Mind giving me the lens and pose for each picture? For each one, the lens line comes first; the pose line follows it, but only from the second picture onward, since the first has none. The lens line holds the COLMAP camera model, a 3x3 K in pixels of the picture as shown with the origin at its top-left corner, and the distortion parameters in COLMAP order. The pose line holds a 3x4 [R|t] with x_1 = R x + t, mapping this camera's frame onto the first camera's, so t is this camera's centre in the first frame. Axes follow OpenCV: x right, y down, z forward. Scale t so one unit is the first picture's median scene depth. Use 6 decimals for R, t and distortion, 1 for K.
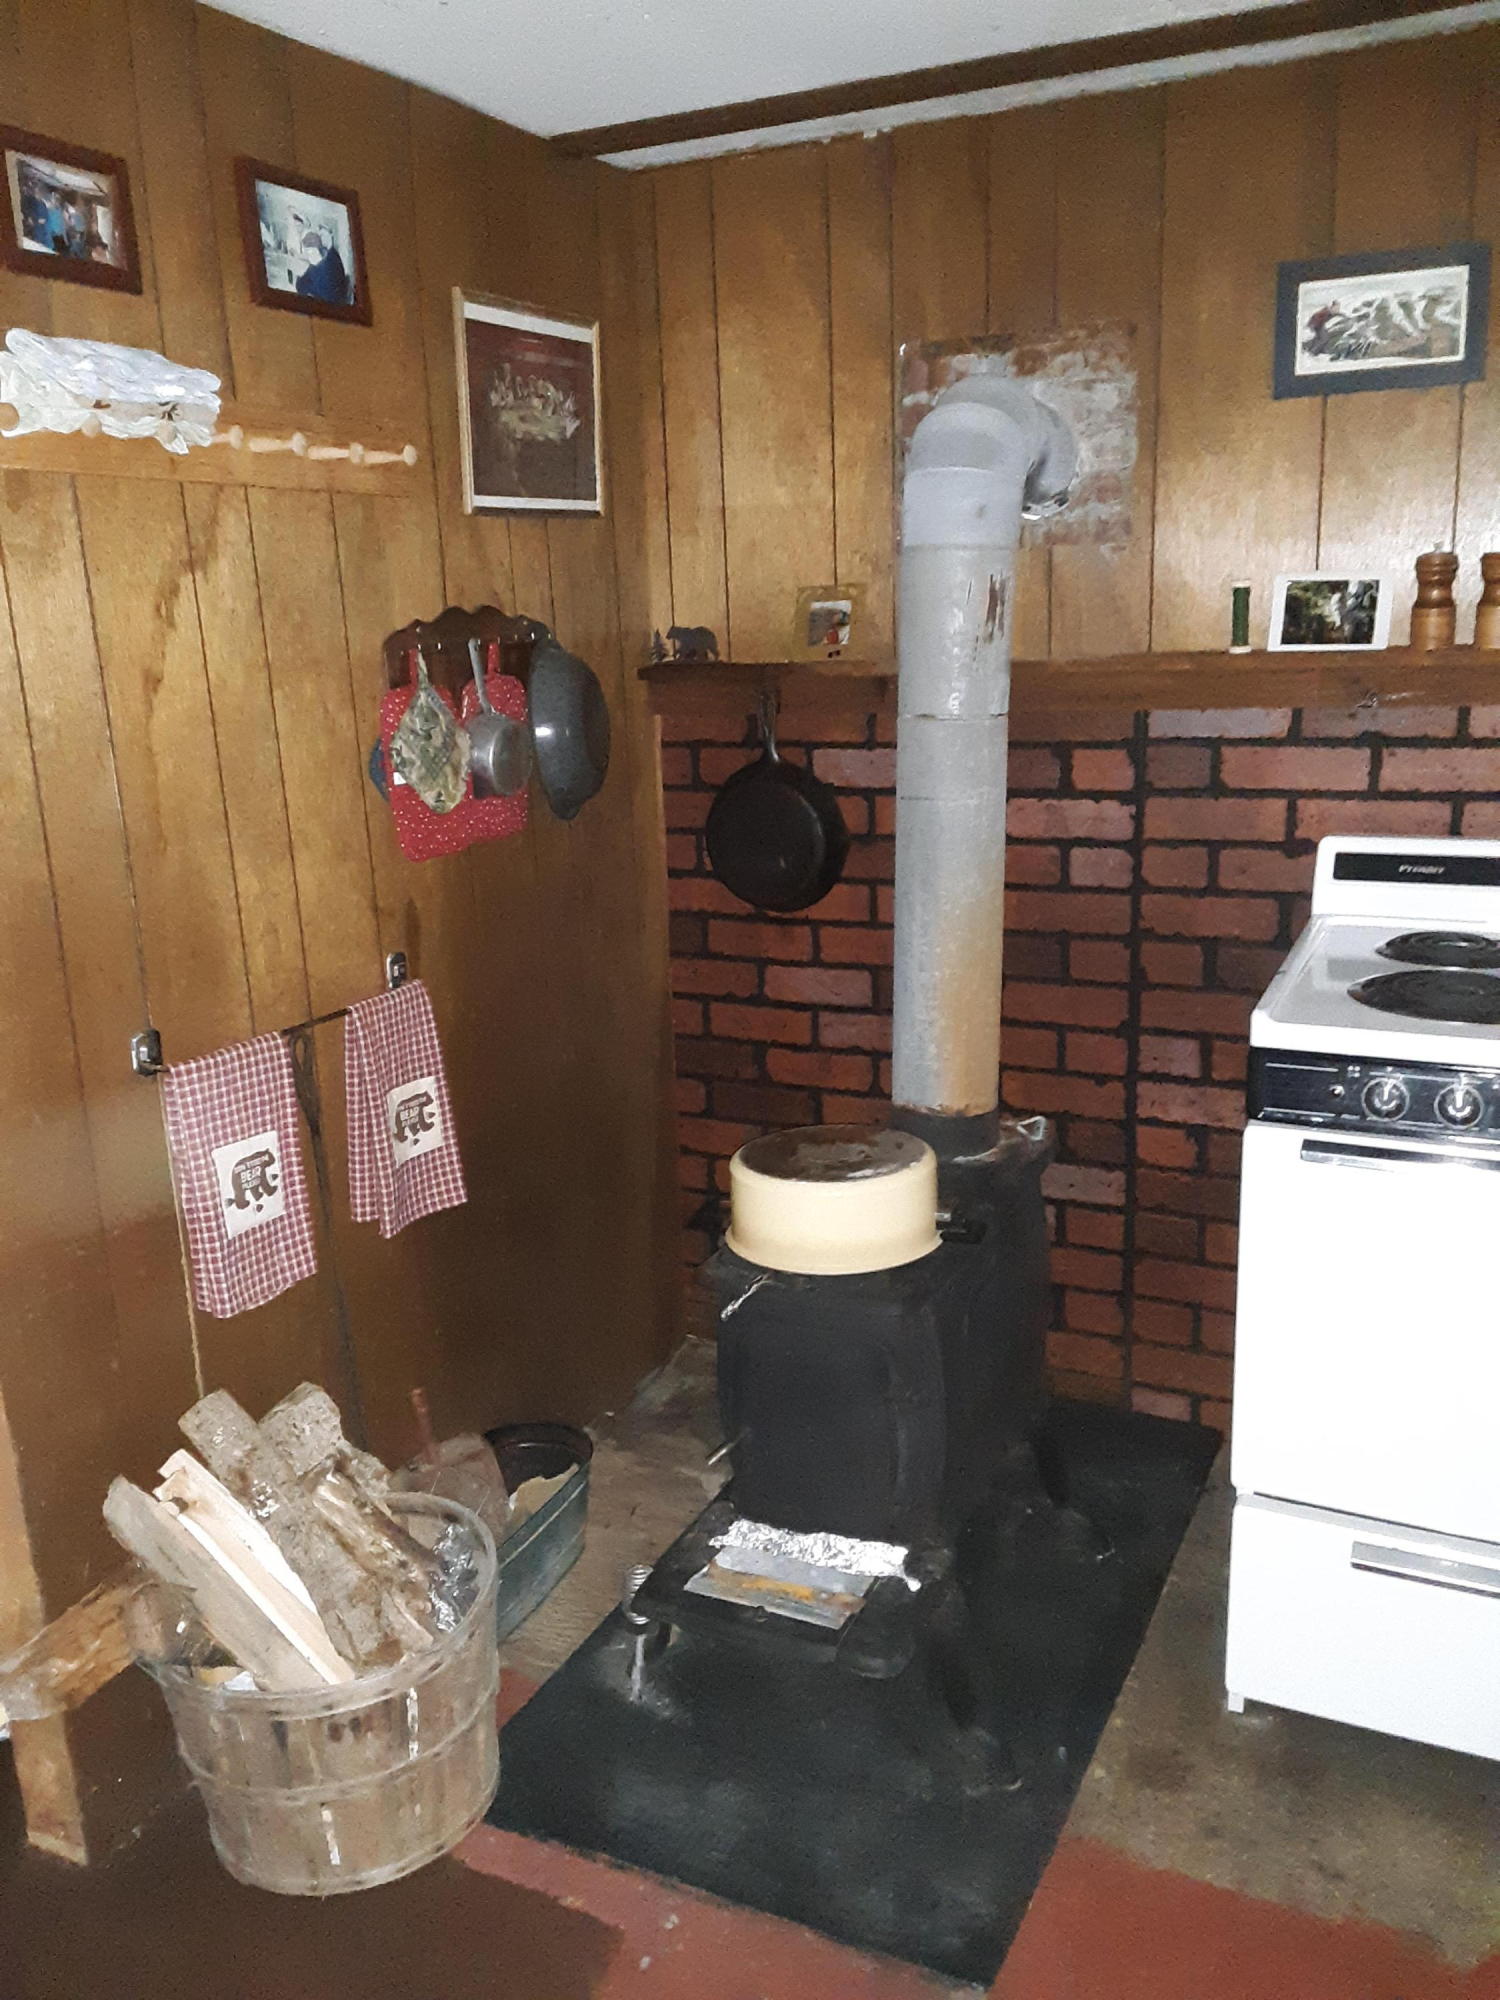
lens RADIAL K [[1631.7, 0, 751.1], [0, 1631.7, 991.5], [0, 0, 1]] dist [0.058188, -0.096576]
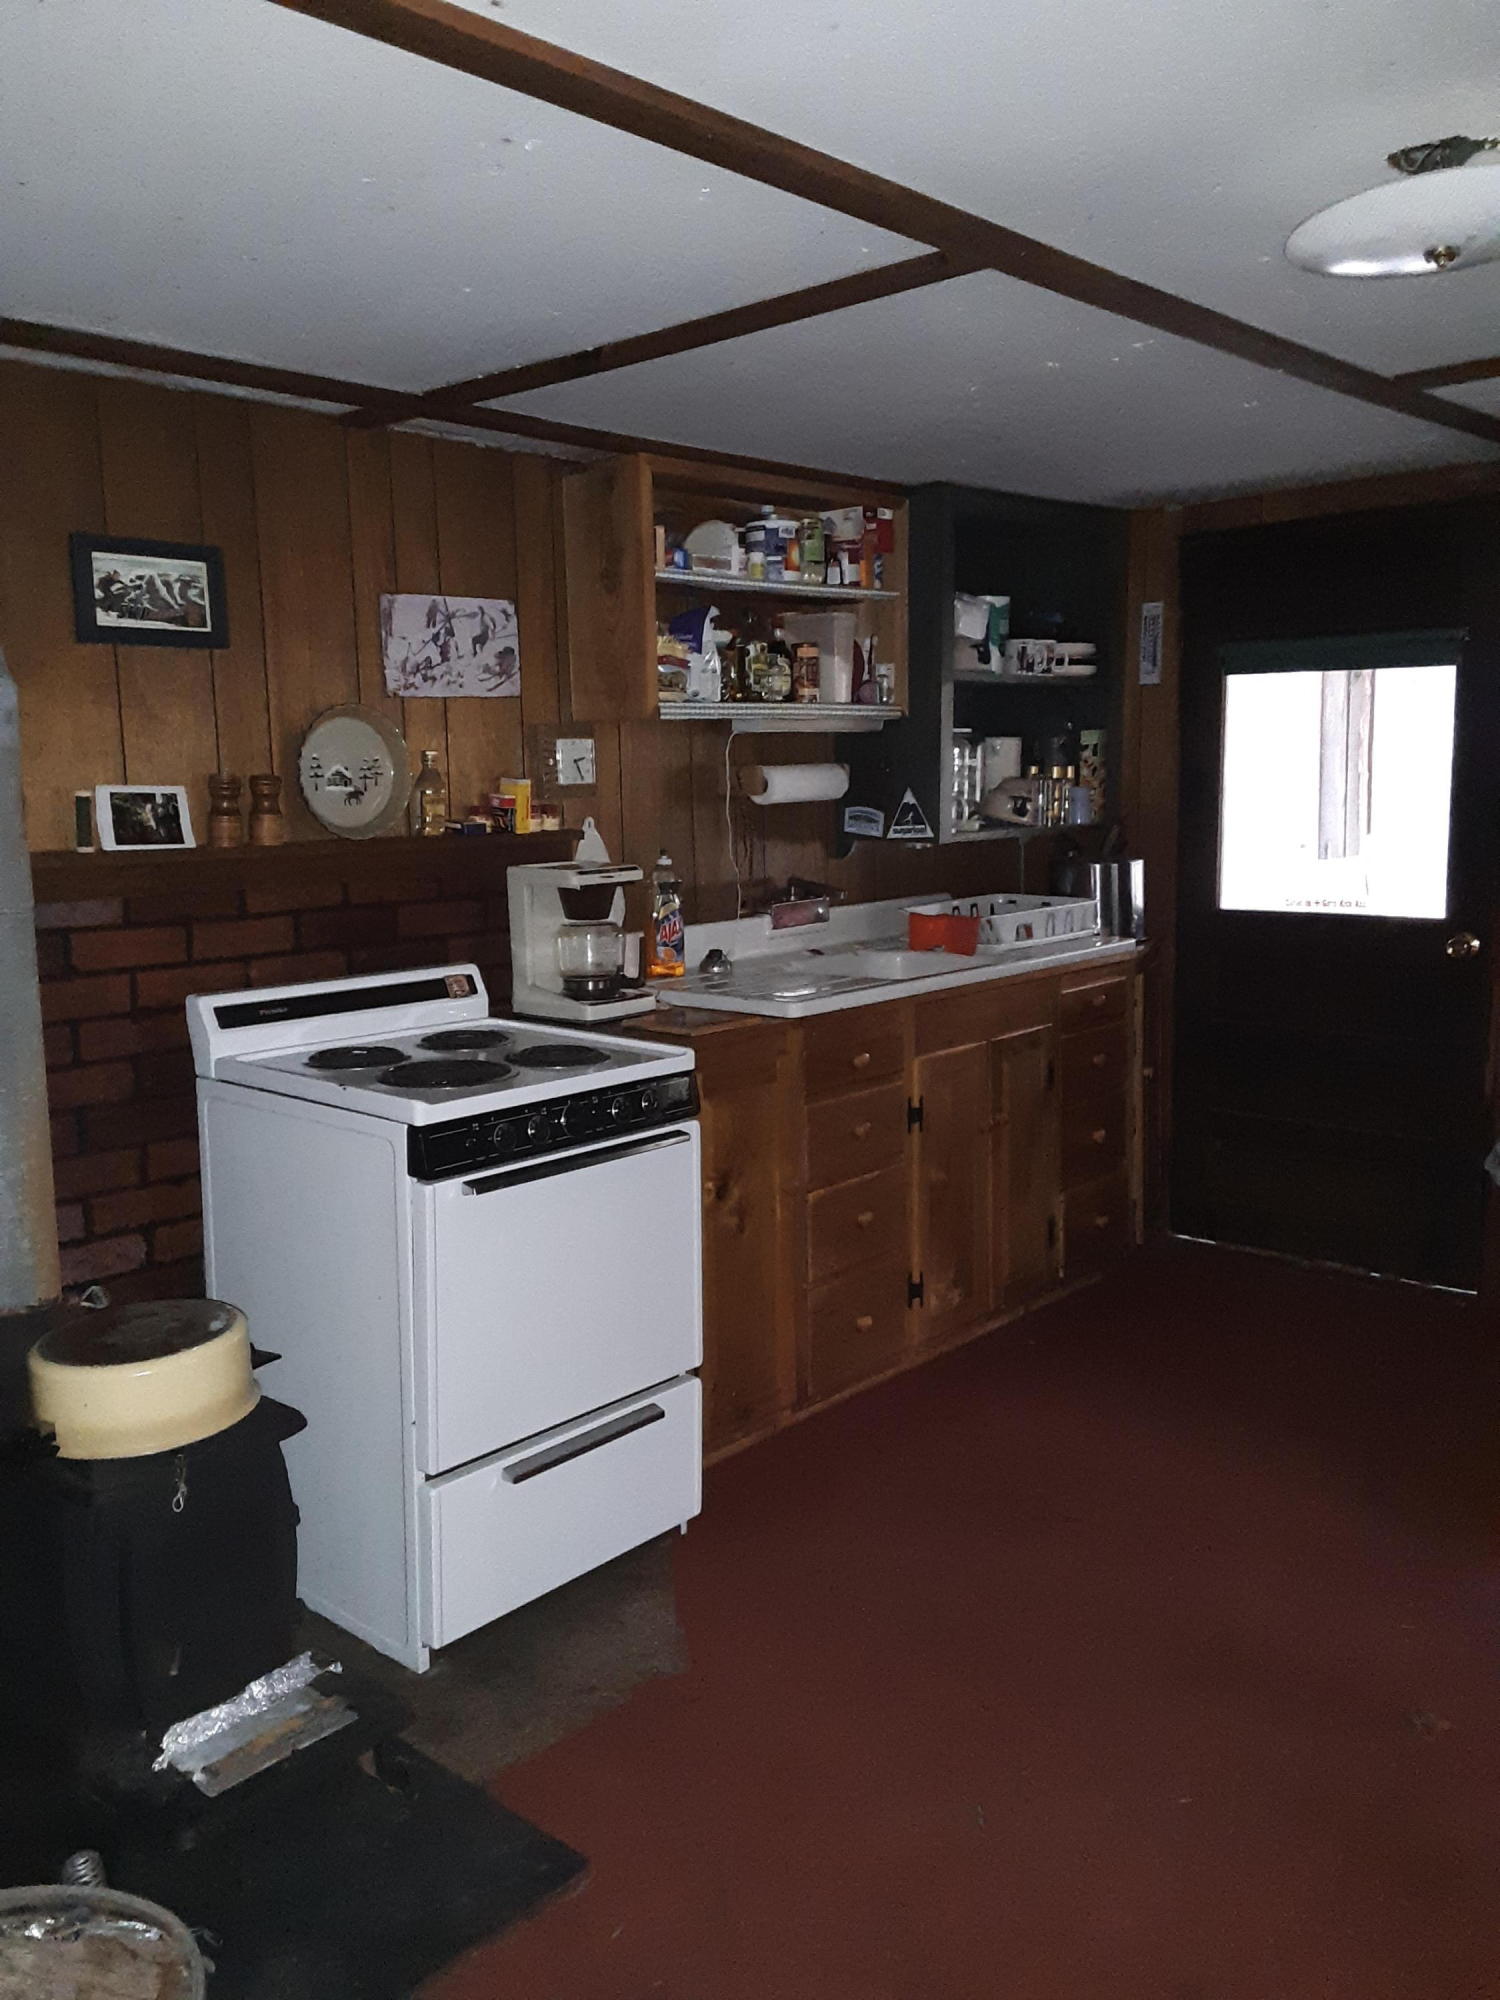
lens RADIAL K [[1631.7, 0, 683.1], [0, 1631.7, 1004.7], [0, 0, 1]] dist [0.058188, -0.096576]
pose [[0.272307, -0.104130, 0.956559, -0.740664], [0.232668, 0.971752, 0.039549, -0.054576], [-0.933657, 0.211791, 0.288843, 0.319966]]
